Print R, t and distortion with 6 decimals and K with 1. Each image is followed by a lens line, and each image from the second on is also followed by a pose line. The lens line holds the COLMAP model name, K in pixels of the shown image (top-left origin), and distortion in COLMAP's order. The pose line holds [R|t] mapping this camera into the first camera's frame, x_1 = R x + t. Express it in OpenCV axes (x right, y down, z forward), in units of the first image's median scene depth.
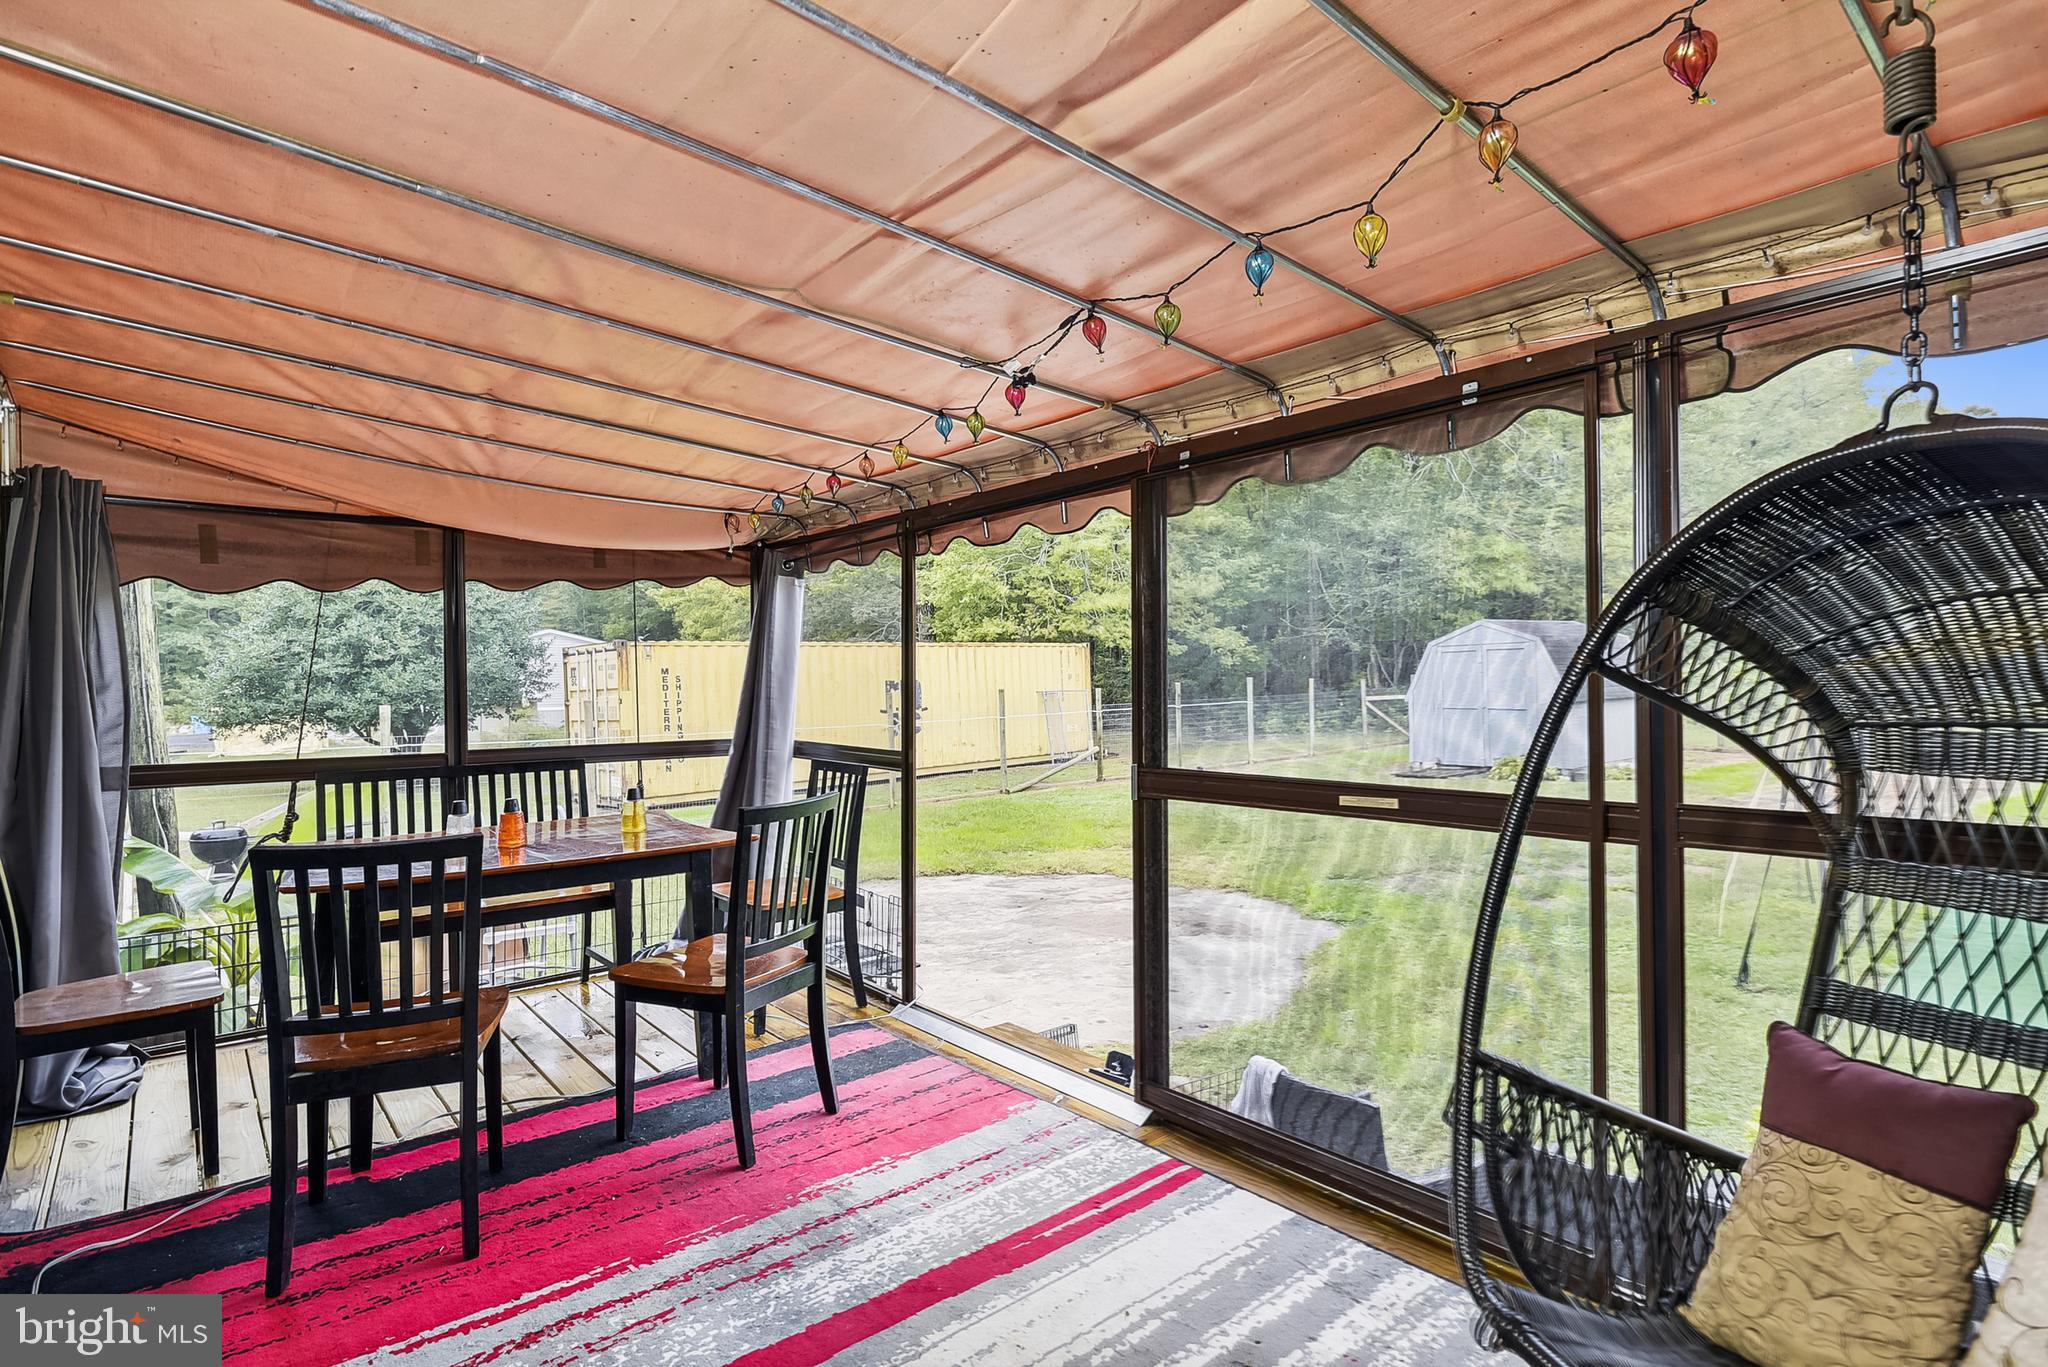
lens RADIAL K [[992.3, 0, 1030.7], [0, 992.3, 697.5], [0, 0, 1]] dist [-0.000294, -0.005859]
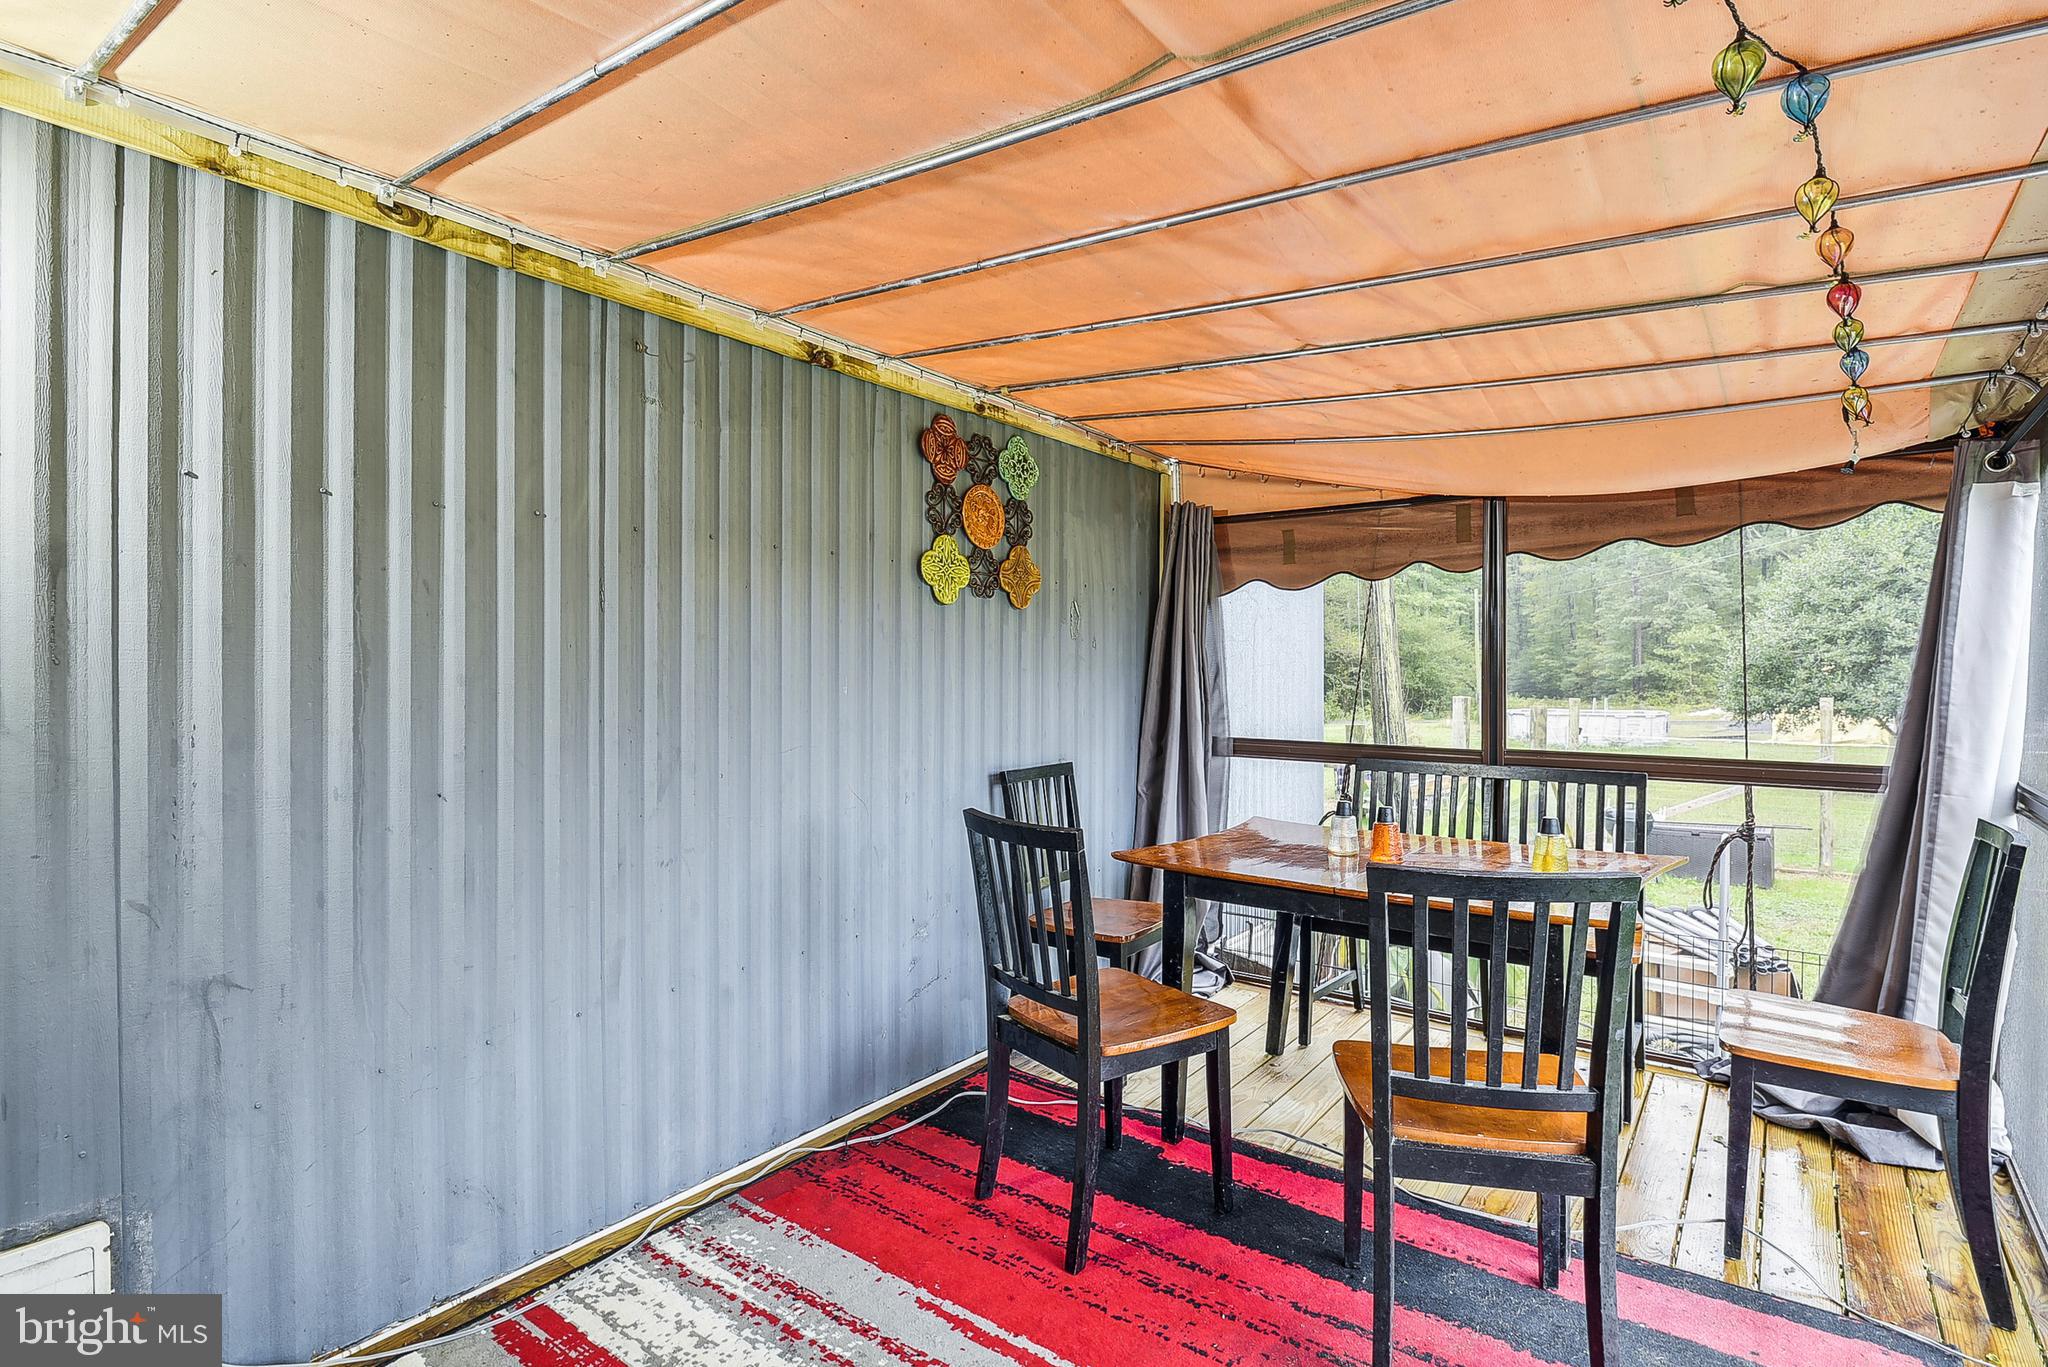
lens RADIAL K [[995.3, 0, 1022.3], [0, 995.3, 673.2], [0, 0, 1]] dist [-0.005368, -0.001301]
pose [[0.220176, 0.010359, -0.975405, 0.194030], [-0.023098, 0.999719, 0.005403, -0.008171], [0.975187, 0.021341, 0.220353, 0.402952]]
